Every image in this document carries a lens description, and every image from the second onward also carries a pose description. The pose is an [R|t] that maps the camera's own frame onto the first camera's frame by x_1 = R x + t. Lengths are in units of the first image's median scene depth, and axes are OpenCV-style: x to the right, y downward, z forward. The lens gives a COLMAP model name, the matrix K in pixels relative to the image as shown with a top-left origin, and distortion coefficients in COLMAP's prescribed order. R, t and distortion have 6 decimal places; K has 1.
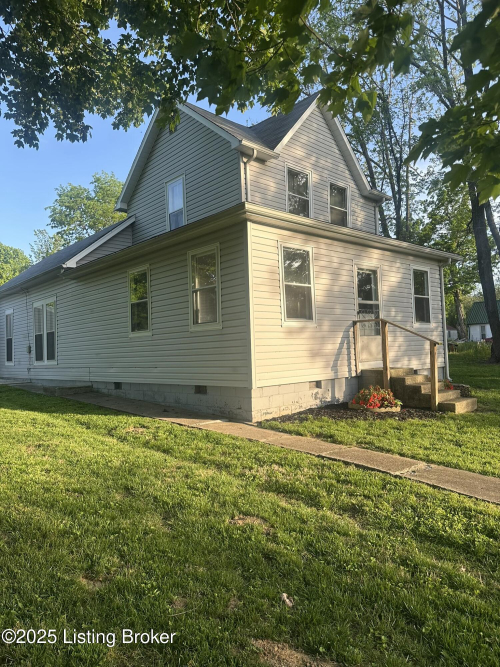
lens RADIAL K [[457.8, 0, 253.5], [0, 457.8, 340.1], [0, 0, 1]] dist [0.156093, -0.253820]
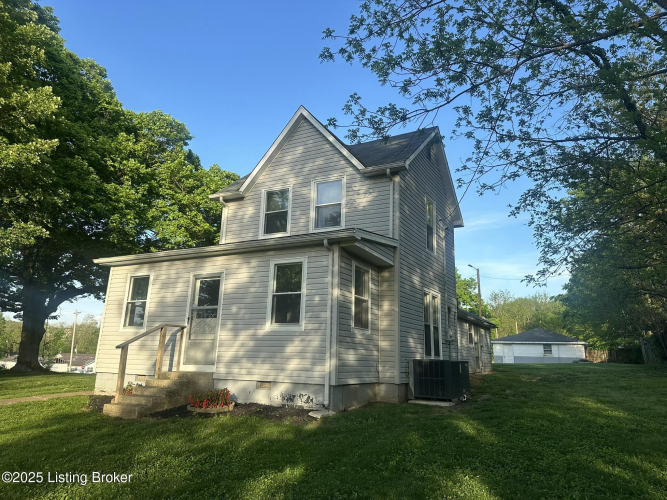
lens RADIAL K [[461.1, 0, 332.5], [0, 461.1, 247.3], [0, 0, 1]] dist [0.120886, -0.182588]
pose [[0.317595, -0.172261, -0.932448, 1.505744], [-0.018592, 0.982040, -0.187755, -0.022798], [0.948044, 0.076966, 0.308688, 1.023262]]
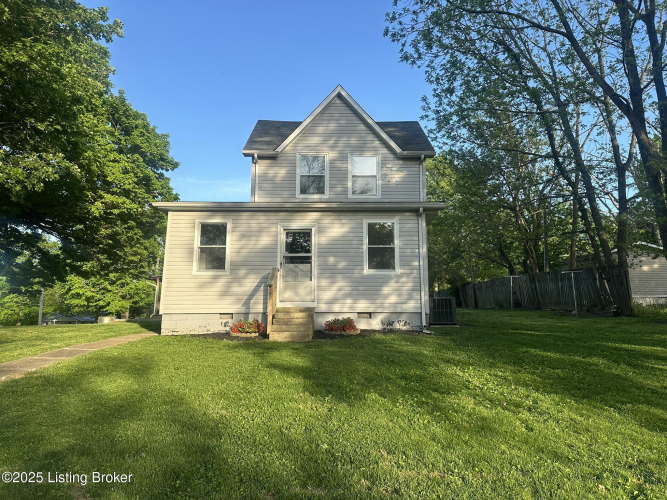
lens RADIAL K [[456.8, 0, 330.7], [0, 456.8, 250.4], [0, 0, 1]] dist [0.165393, -0.269105]
pose [[0.732150, -0.062773, -0.678244, 1.273568], [-0.011540, 0.994458, -0.104497, 0.039651], [0.681045, 0.084335, 0.727368, 0.164976]]
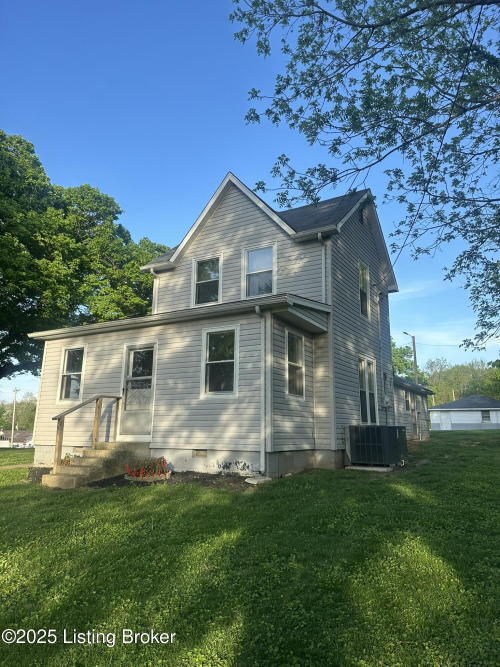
lens RADIAL K [[461.9, 0, 252.8], [0, 461.9, 329.7], [0, 0, 1]] dist [0.101970, -0.147938]
pose [[0.287100, -0.160918, -0.944288, 1.493883], [0.003500, 0.985958, -0.166955, -0.011941], [0.957894, 0.044628, 0.283632, 1.029381]]
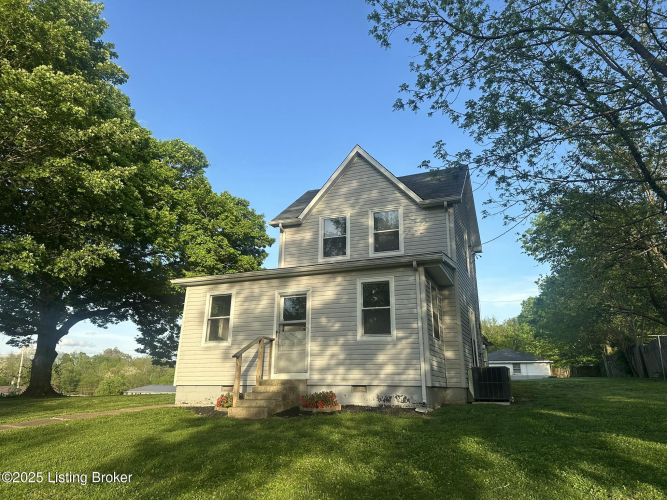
lens RADIAL K [[457.8, 0, 333.5], [0, 457.8, 250.0], [0, 0, 1]] dist [0.156093, -0.253820]
pose [[0.418376, -0.215912, -0.882238, 1.524870], [-0.001139, 0.971209, -0.238226, 0.025070], [0.908273, 0.100673, 0.406085, 0.645081]]
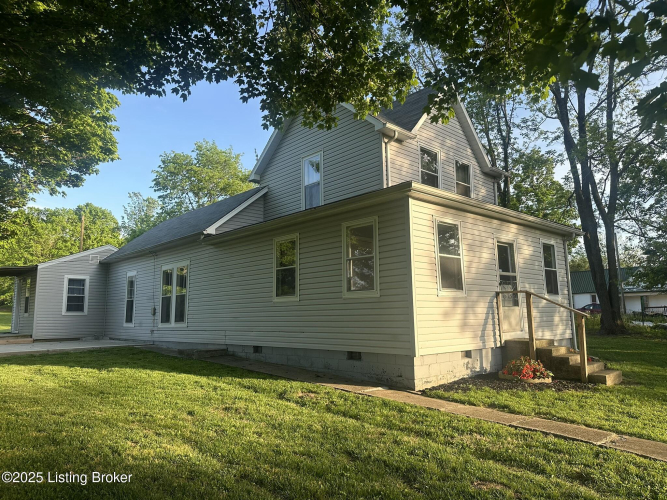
lens RADIAL K [[460.2, 0, 333.5], [0, 460.2, 250.0], [0, 0, 1]] dist [0.109181, -0.148757]
pose [[0.999772, 0.021354, 0.000524, -0.157053], [-0.021150, 0.993081, -0.115509, -0.006248], [-0.002987, 0.115471, 0.993306, -0.049222]]
